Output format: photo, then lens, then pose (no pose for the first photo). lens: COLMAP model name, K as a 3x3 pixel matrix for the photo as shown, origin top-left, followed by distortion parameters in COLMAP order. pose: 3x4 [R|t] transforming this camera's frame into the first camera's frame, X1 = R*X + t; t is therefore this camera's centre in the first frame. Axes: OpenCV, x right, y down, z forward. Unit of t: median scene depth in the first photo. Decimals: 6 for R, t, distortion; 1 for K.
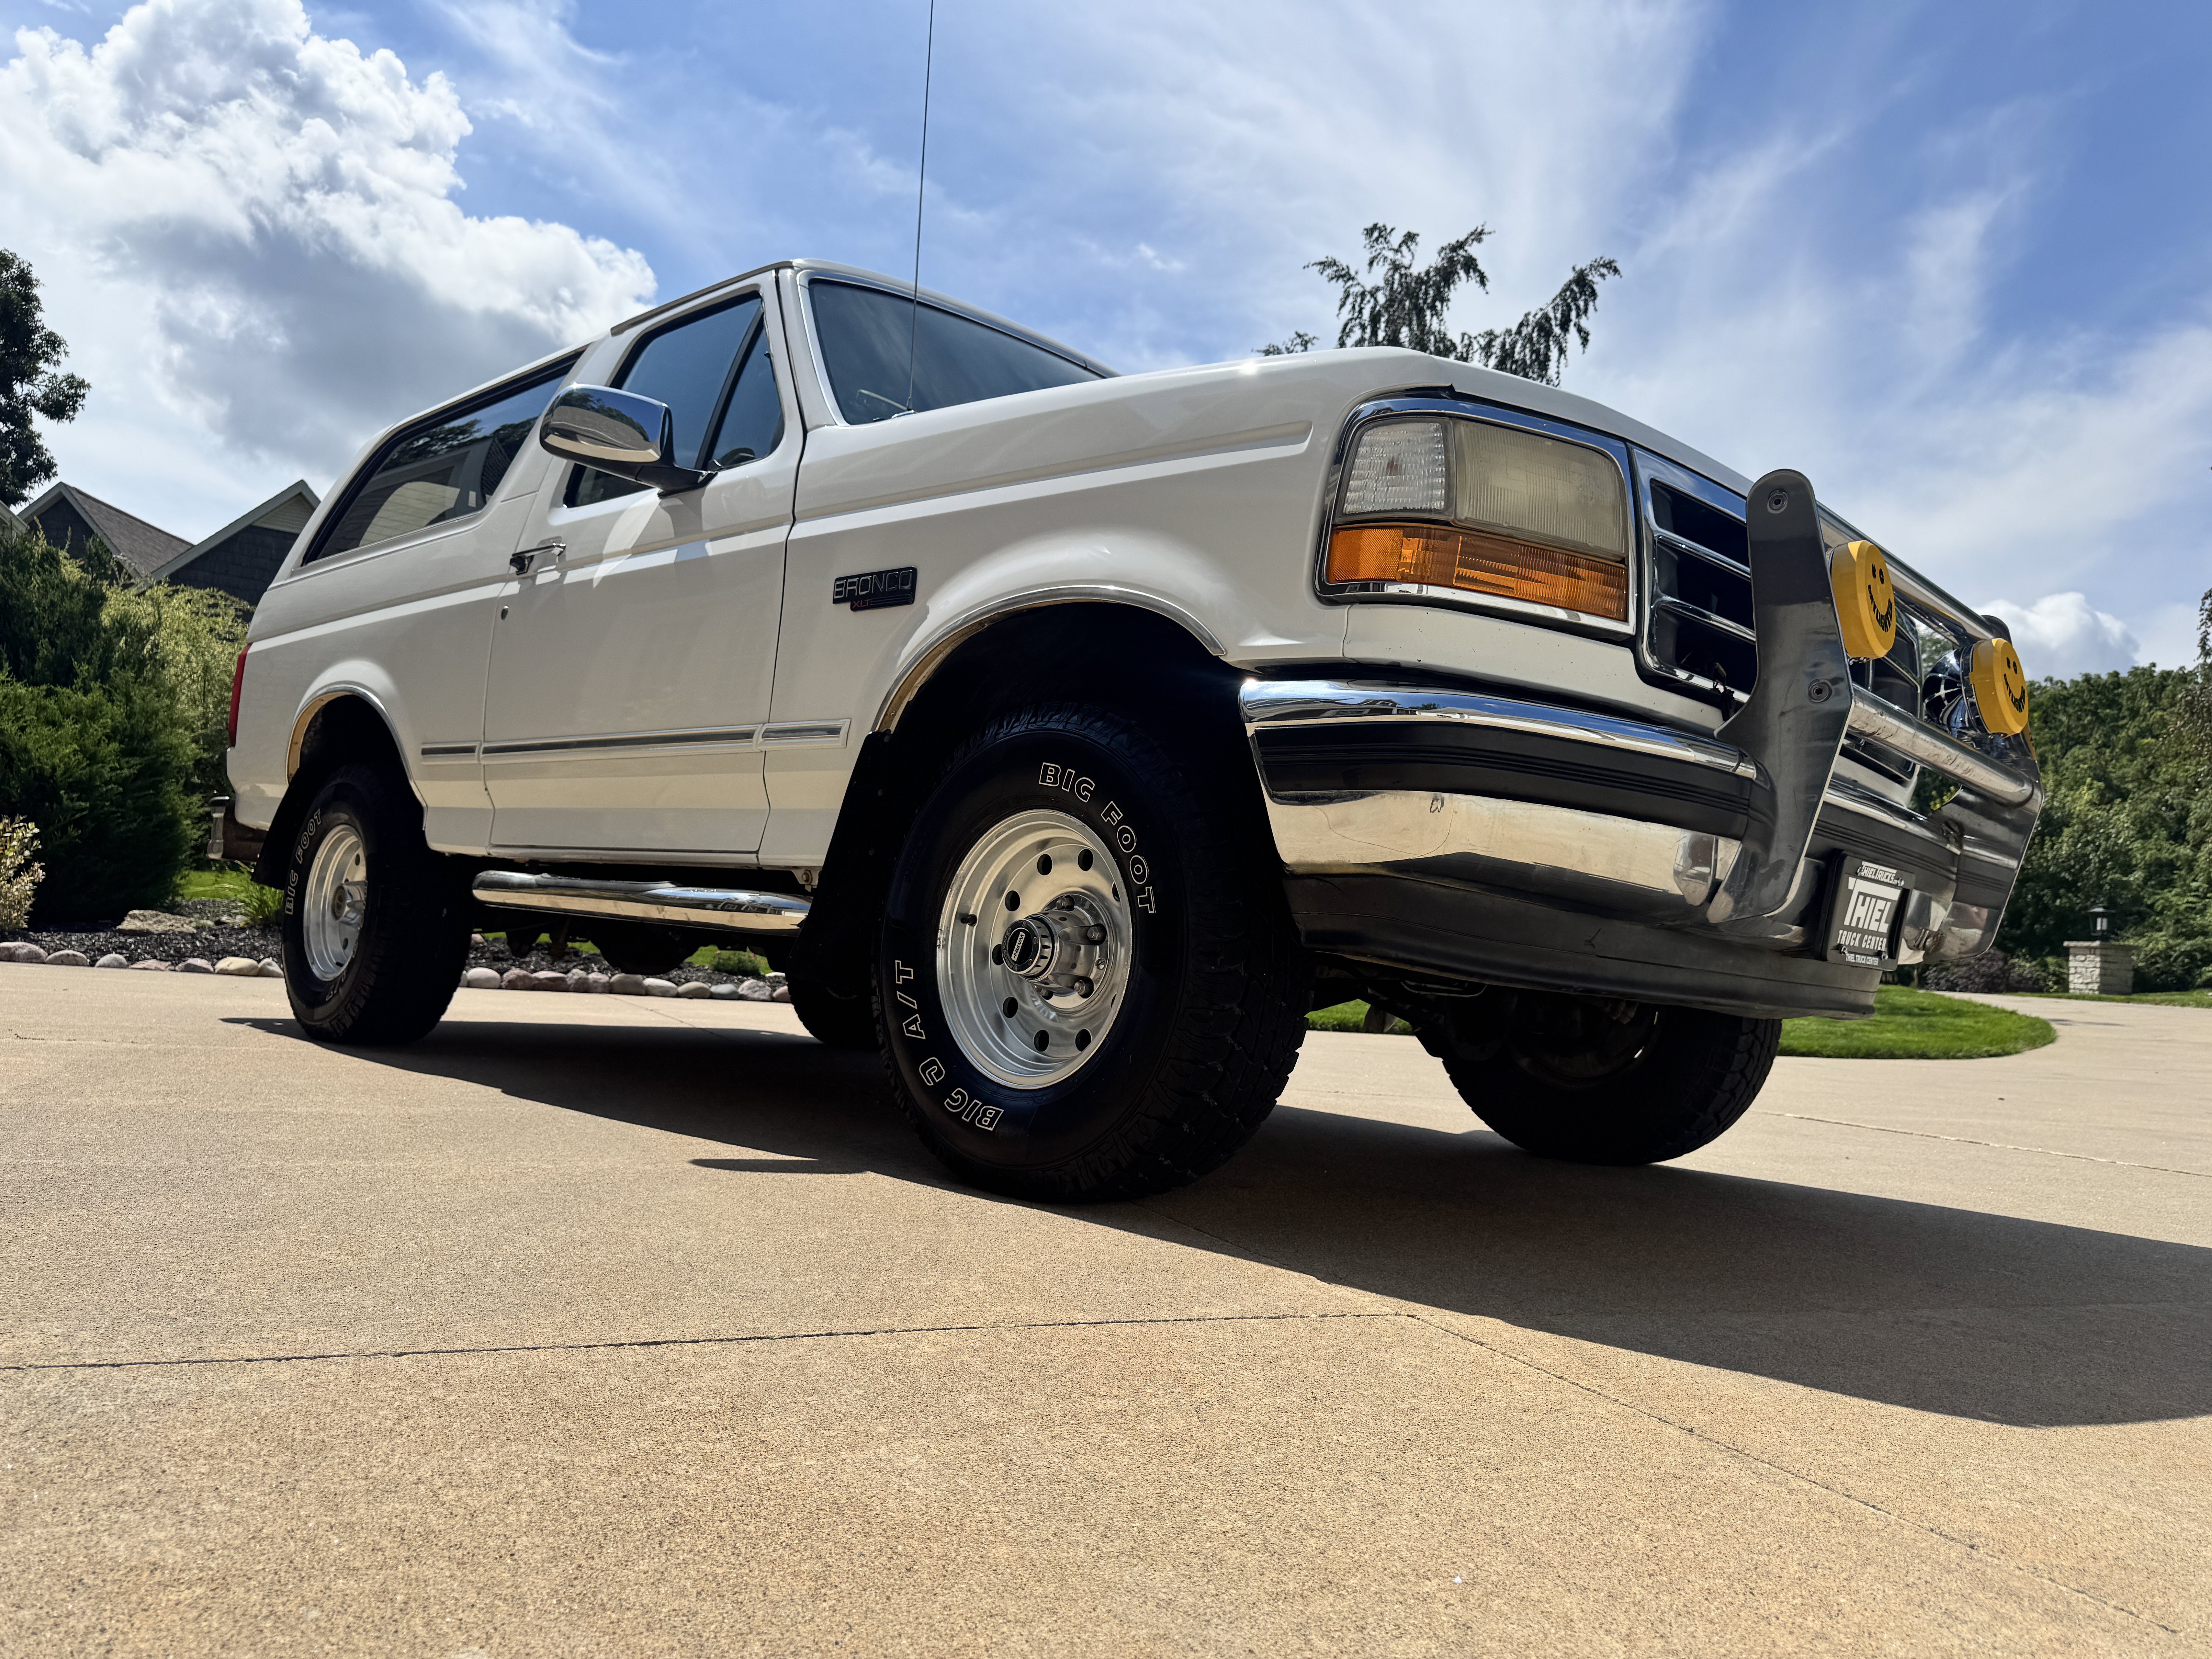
lens RADIAL K [[1570.5, 0, 1086.4], [0, 1570.5, 834.1], [0, 0, 1]] dist [0.024744, -0.028428]
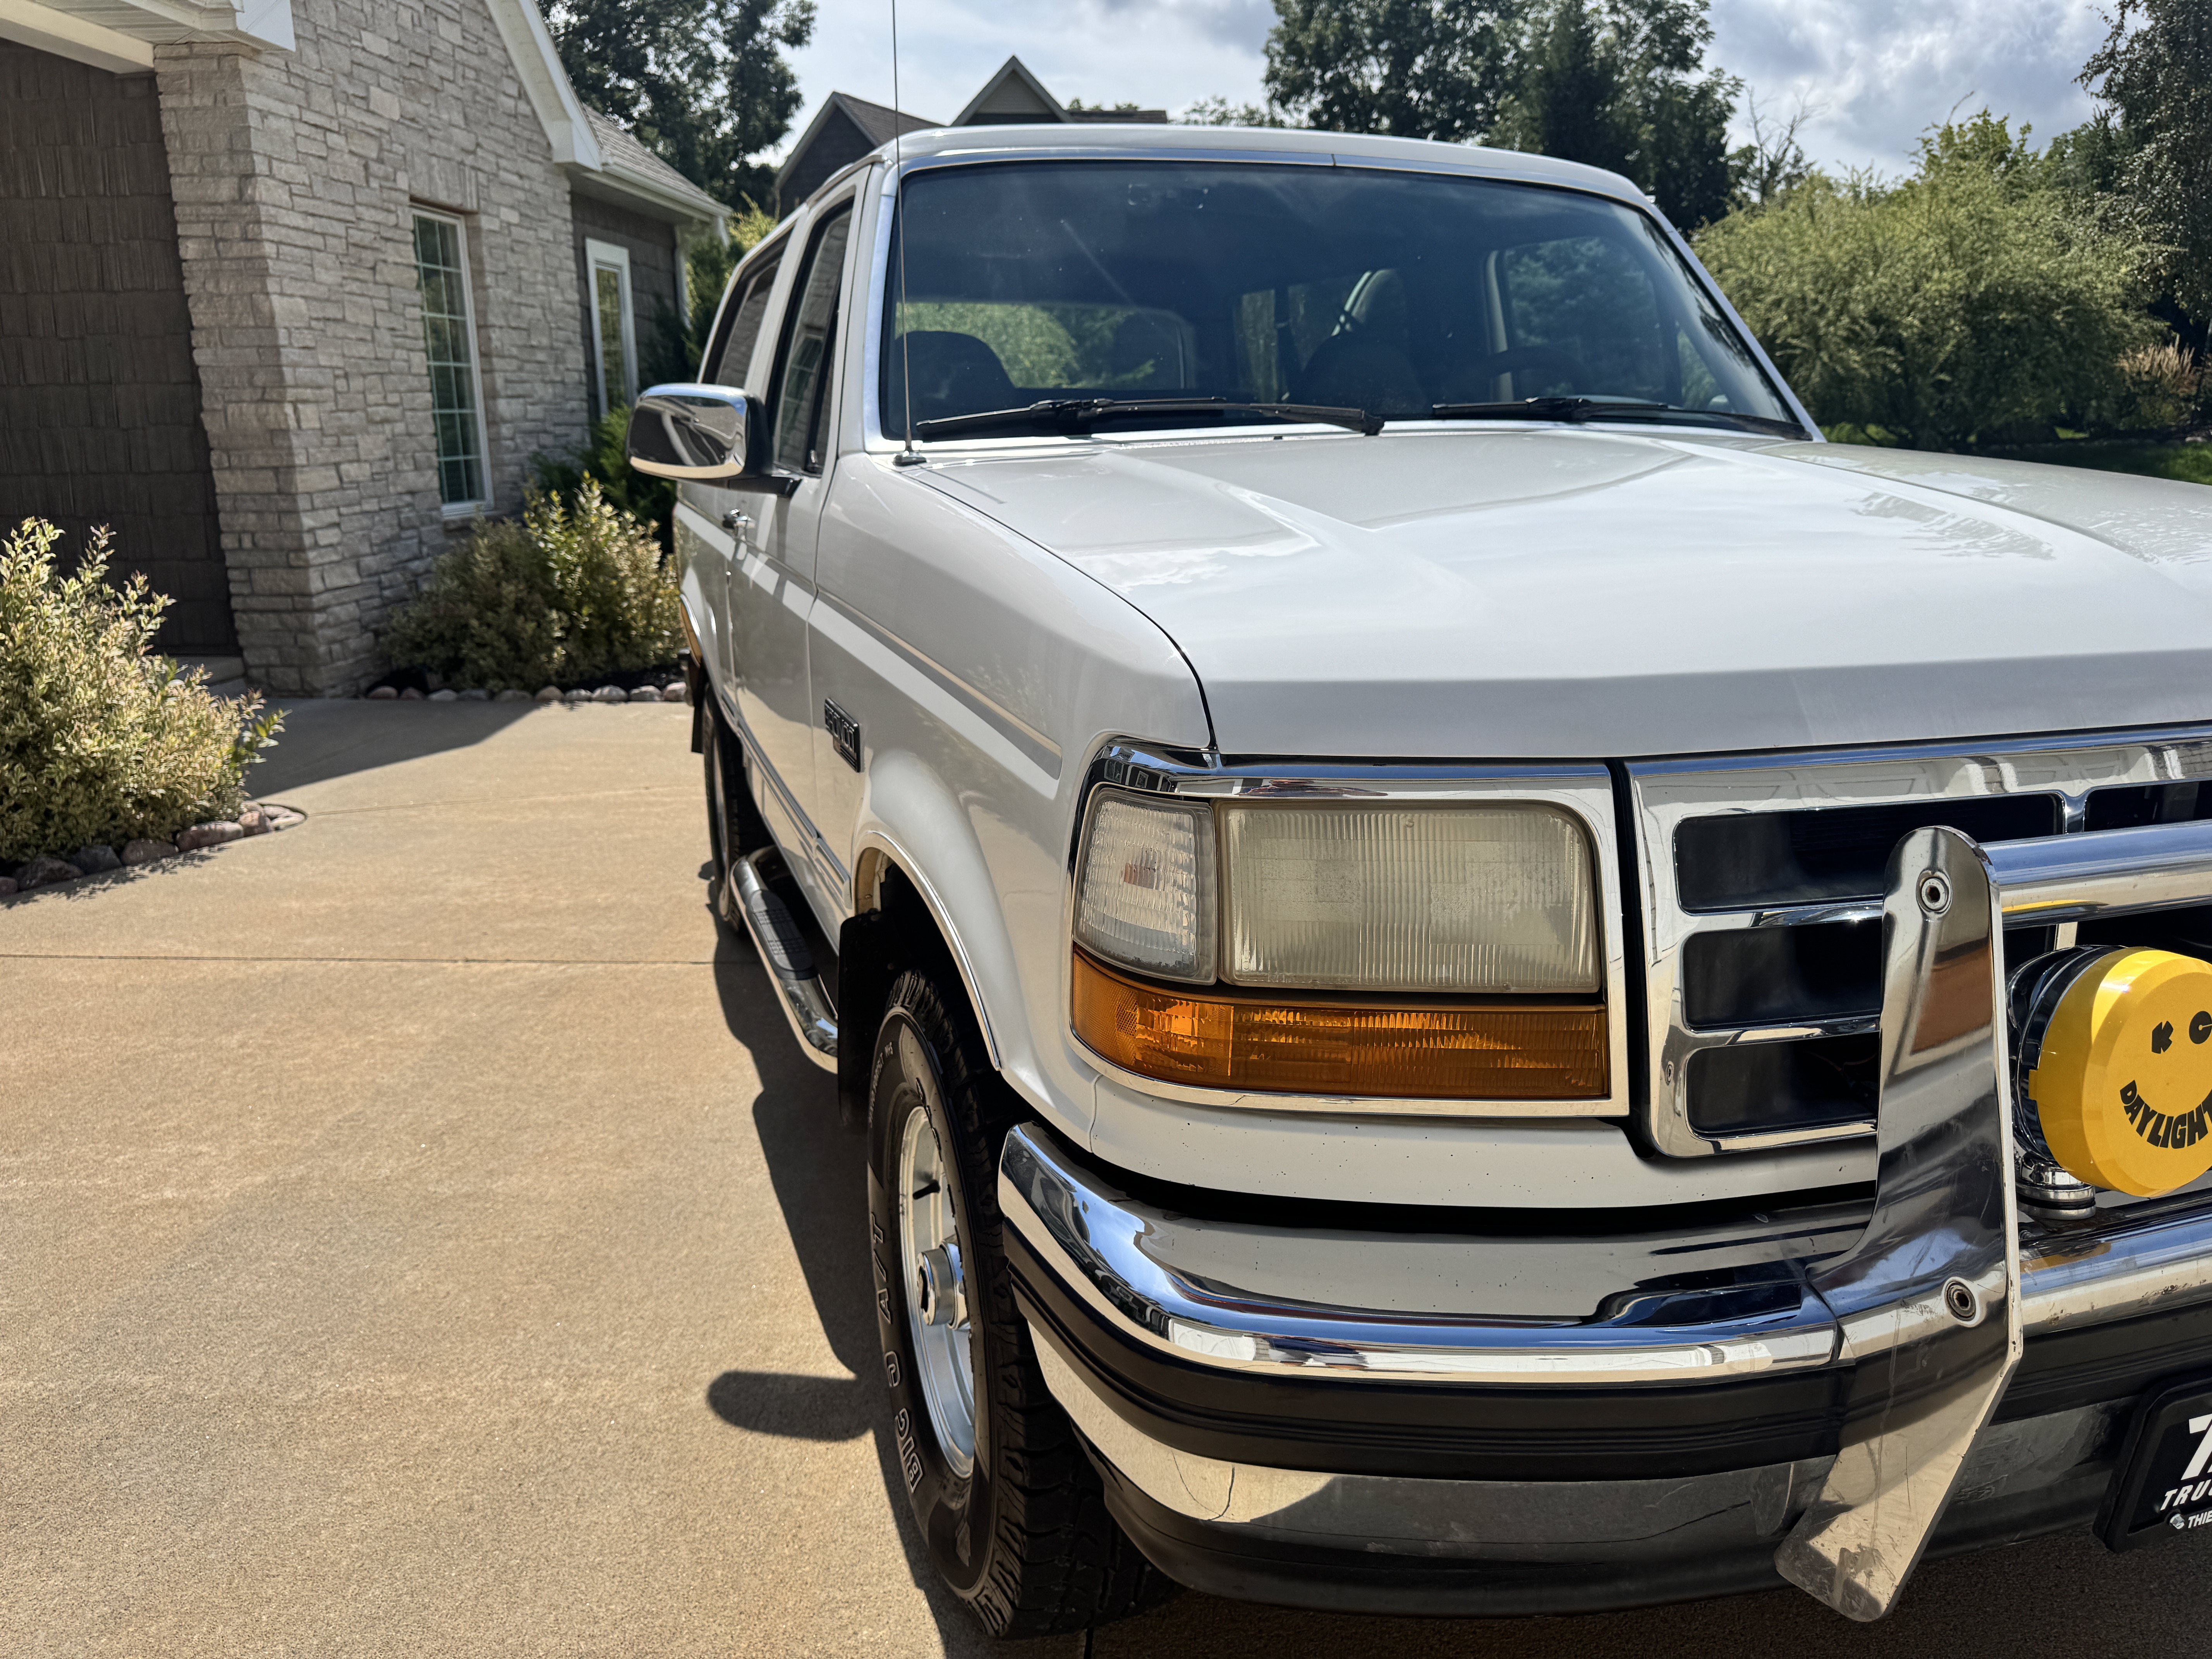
lens RADIAL K [[1570.5, 0, 1102.0], [0, 1570.5, 821.5], [0, 0, 1]] dist [0.024744, -0.028428]
pose [[0.887070, 0.028550, -0.460750, 0.290782], [0.111503, 0.955283, 0.273865, -0.264838], [0.447966, -0.294313, 0.844220, 0.318439]]
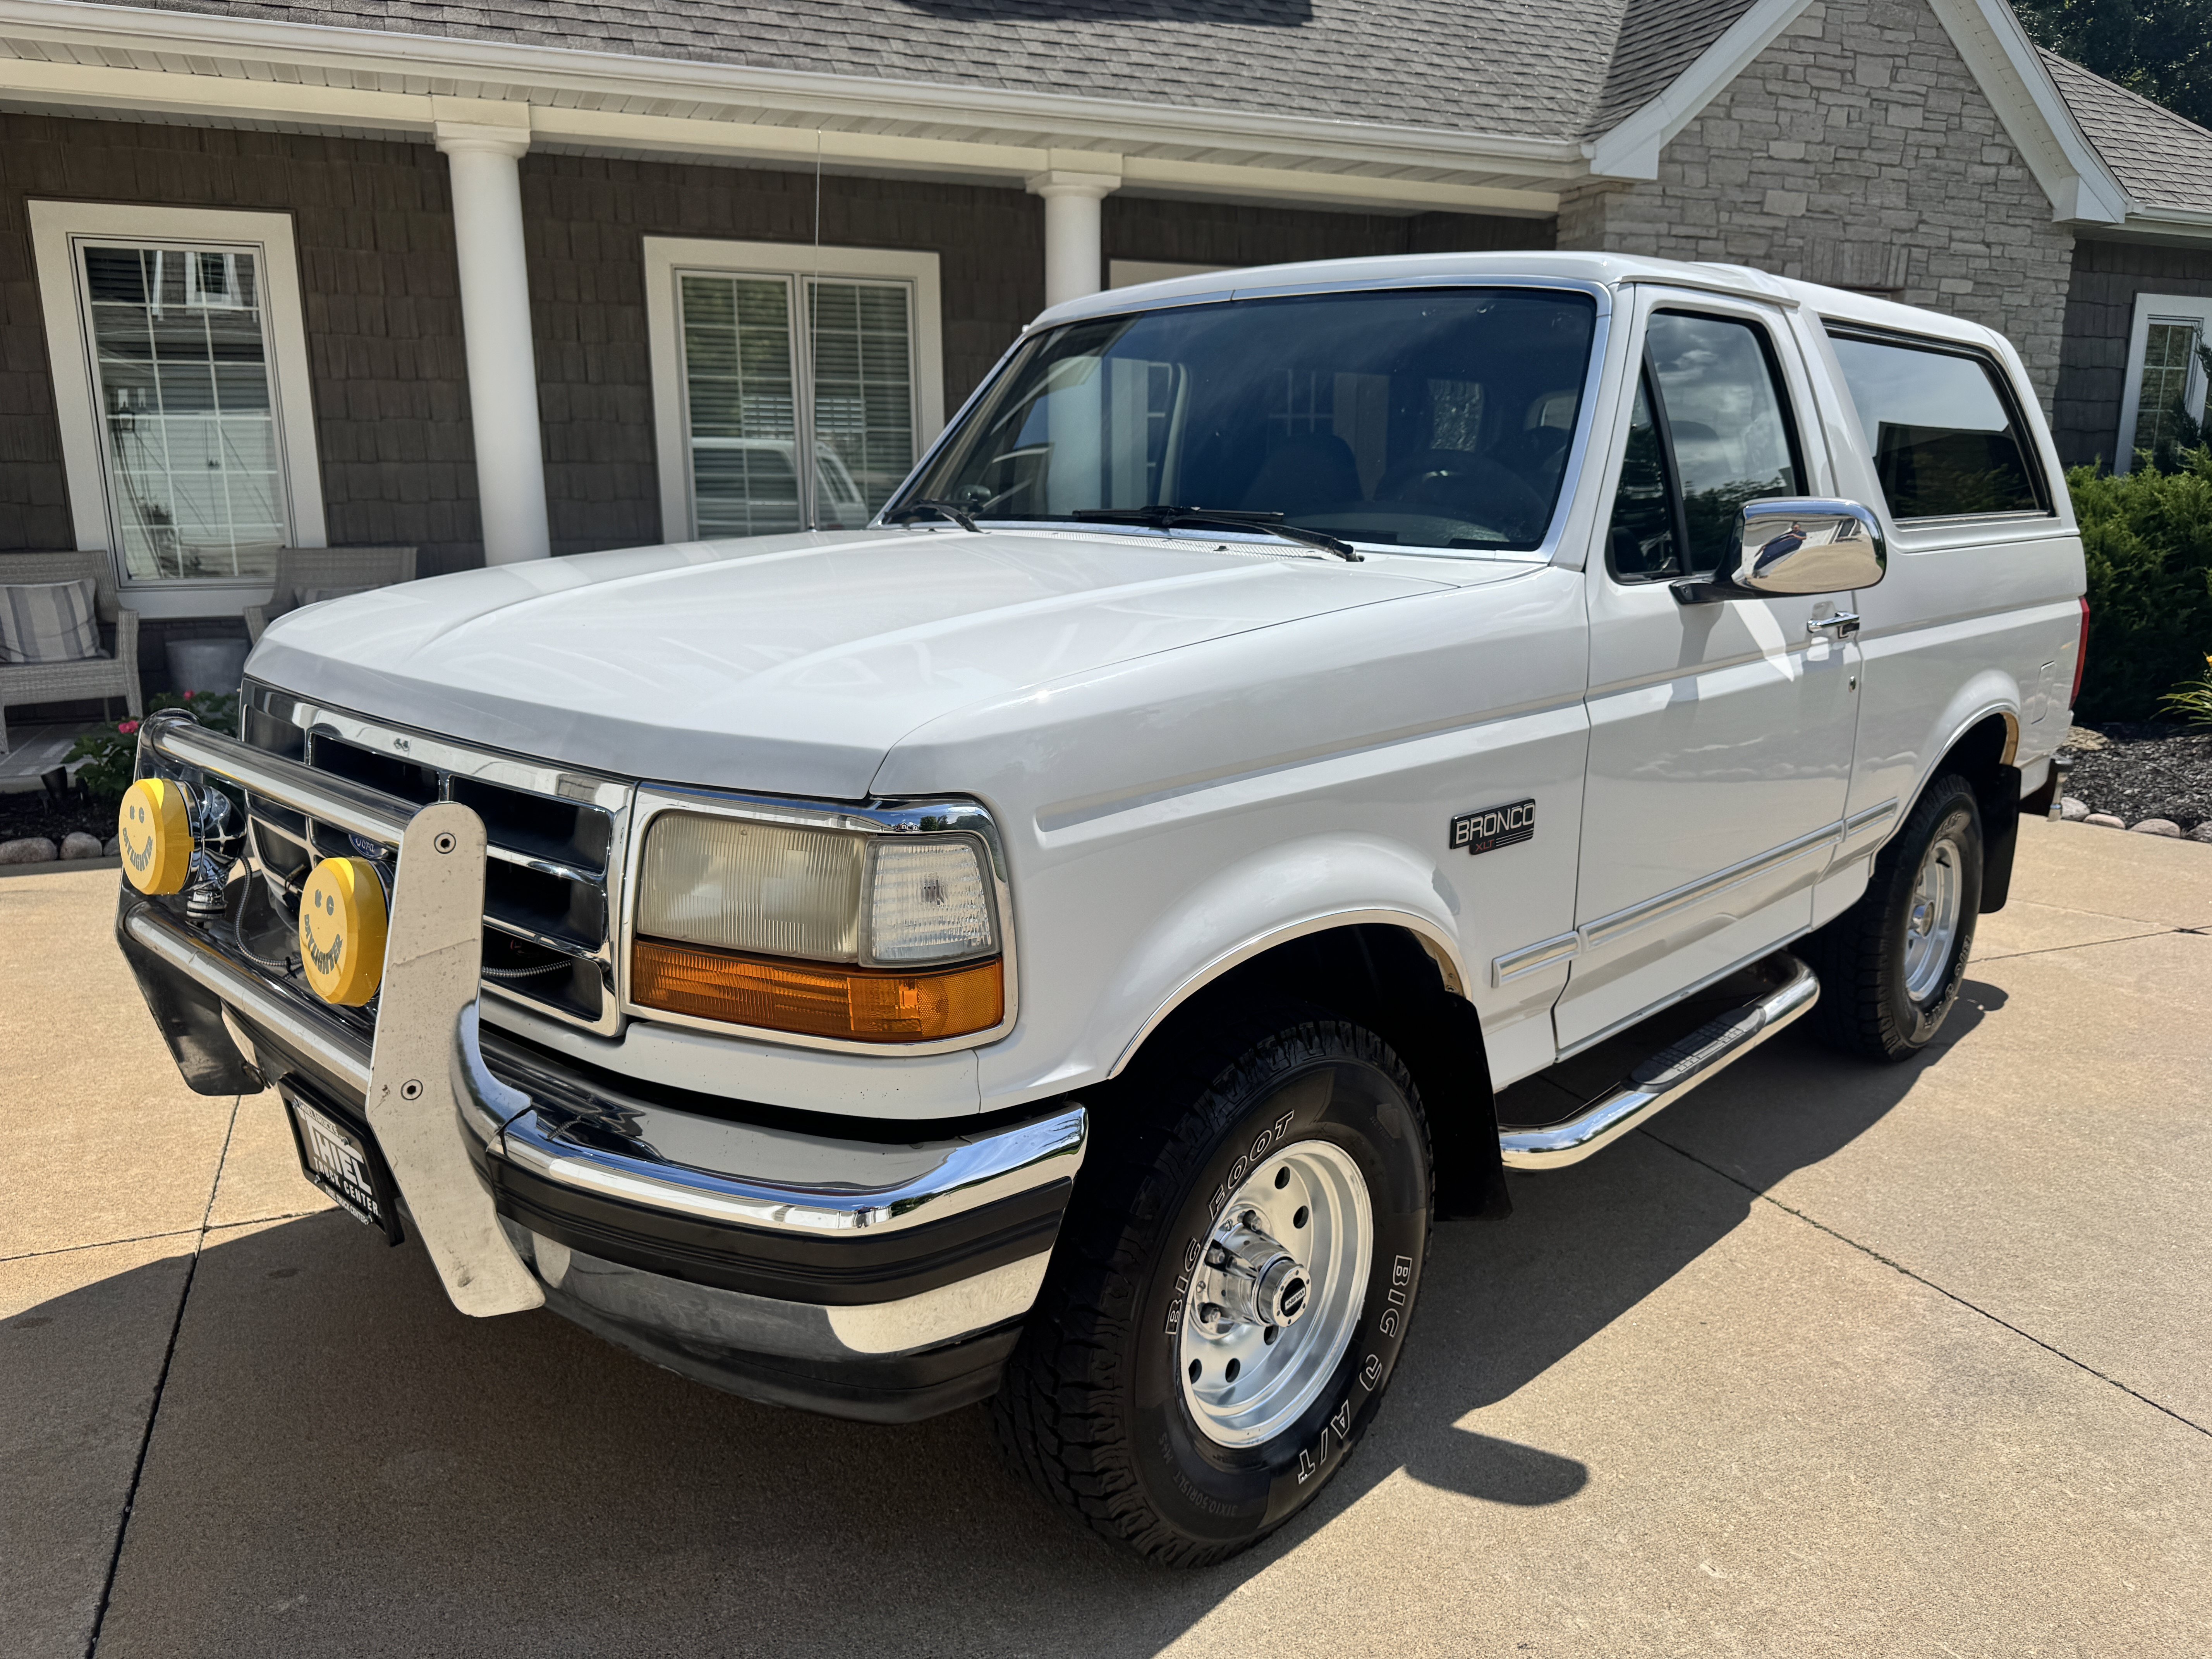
lens RADIAL K [[1570.5, 0, 1122.5], [0, 1570.5, 847.7], [0, 0, 1]] dist [0.024744, -0.028428]
pose [[0.009373, 0.148844, -0.988816, 1.029198], [0.069216, 0.986391, 0.149135, -0.169225], [0.997558, -0.069840, -0.001057, 1.105967]]
